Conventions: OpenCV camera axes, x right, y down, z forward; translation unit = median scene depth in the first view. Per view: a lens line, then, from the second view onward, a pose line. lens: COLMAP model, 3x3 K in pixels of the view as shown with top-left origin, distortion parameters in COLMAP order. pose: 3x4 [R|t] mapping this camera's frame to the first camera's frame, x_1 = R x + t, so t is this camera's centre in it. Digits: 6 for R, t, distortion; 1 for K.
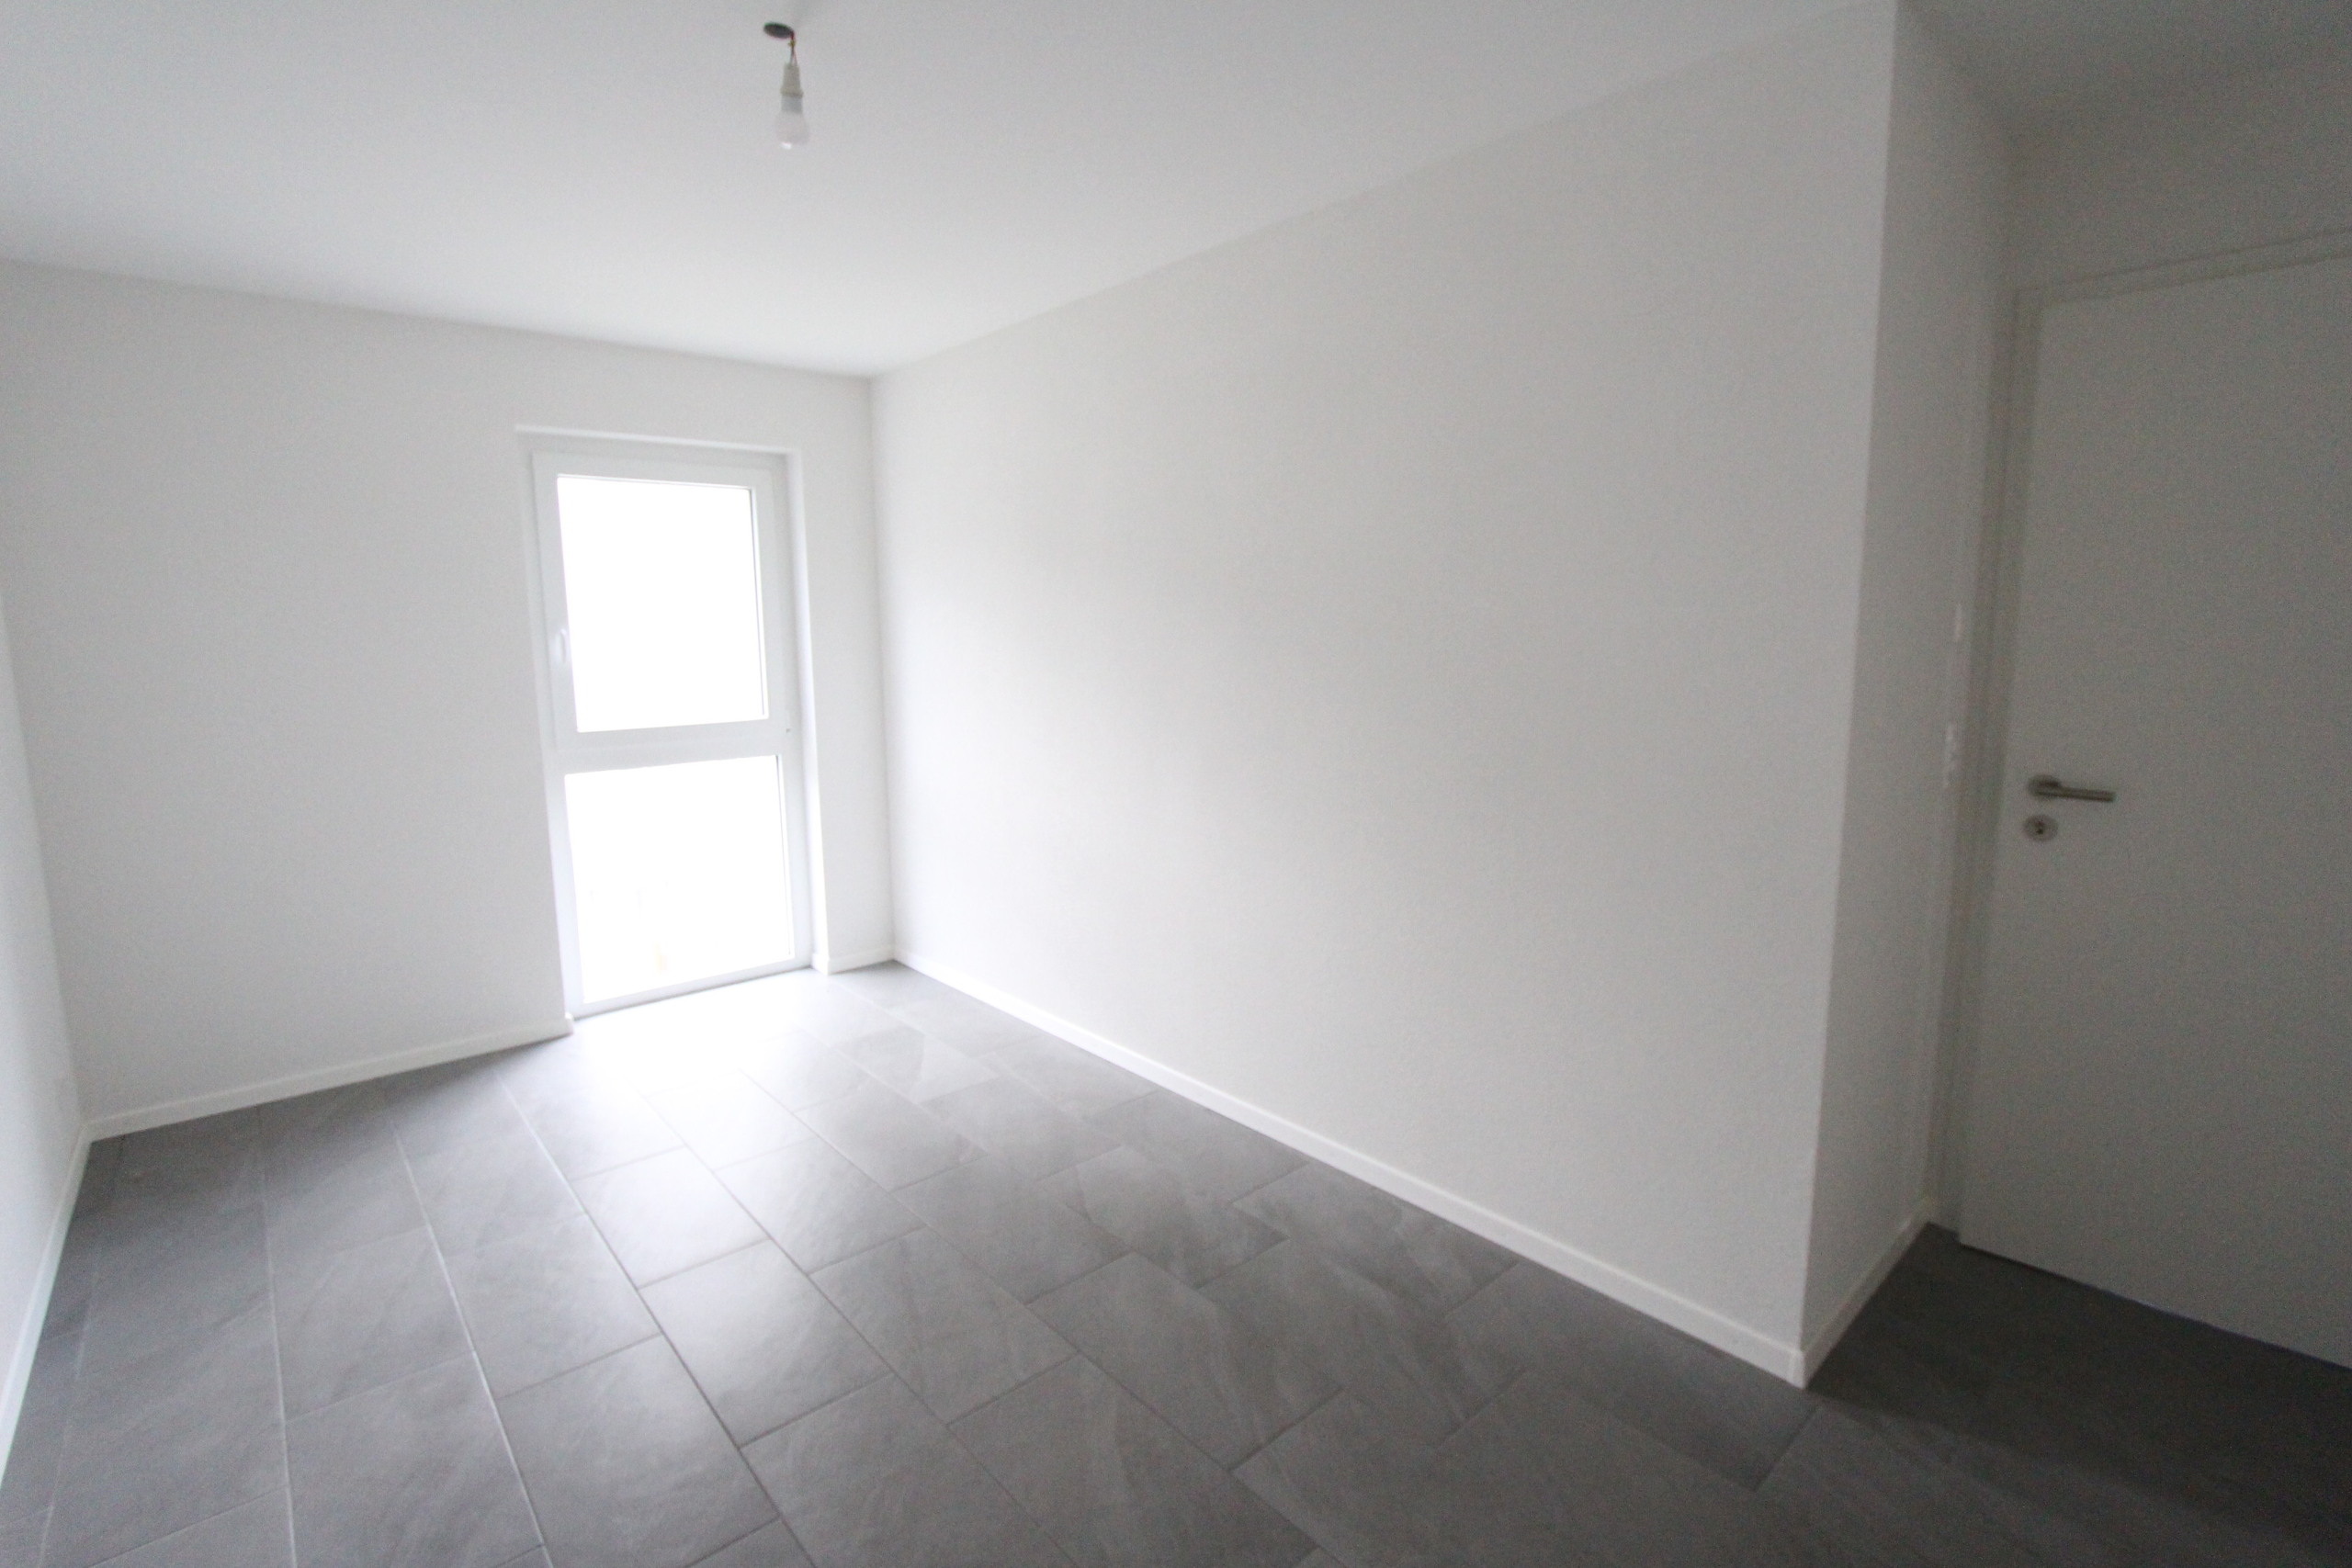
lens RADIAL K [[1077.2, 0, 1152.8], [0, 1077.2, 768.5], [0, 0, 1]] dist [-0.018261, -0.000162]
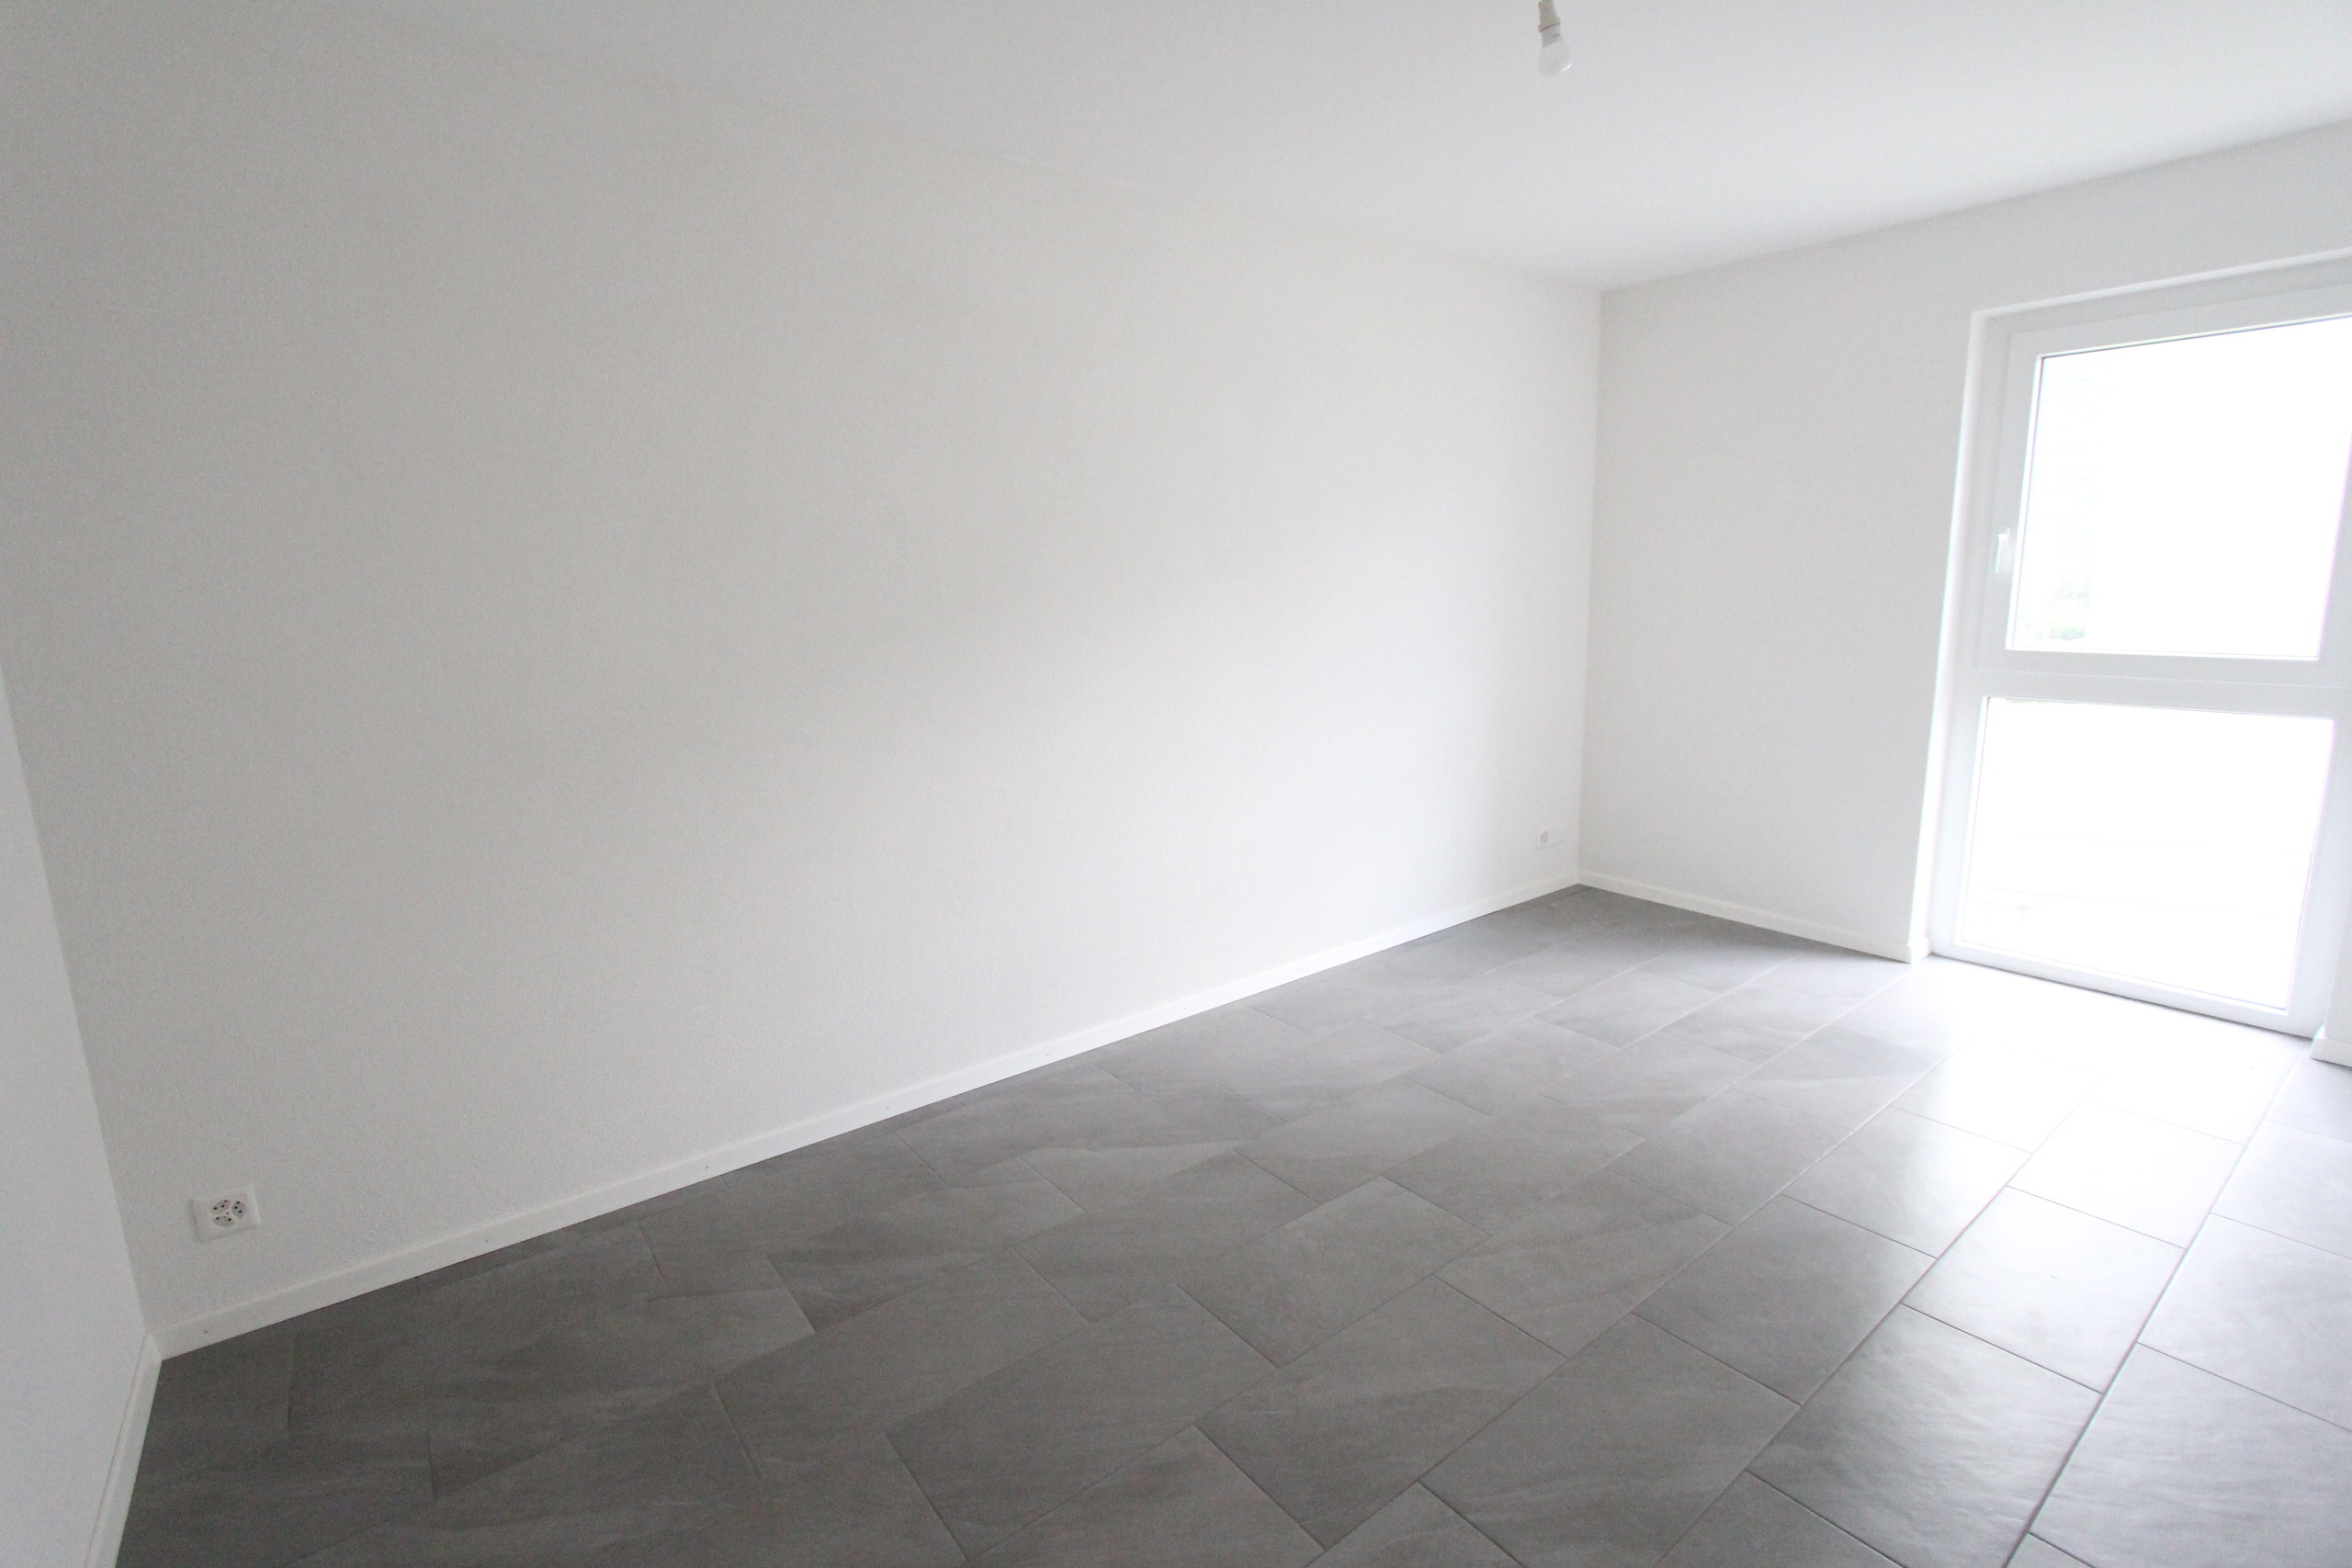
lens RADIAL K [[1077.2, 0, 1152.8], [0, 1077.2, 768.5], [0, 0, 1]] dist [-0.018261, -0.000162]
pose [[-0.065927, 0.197087, -0.978167, 0.463076], [-0.100182, 0.974039, 0.203007, -0.053909], [0.992783, 0.111378, -0.044470, 0.401986]]
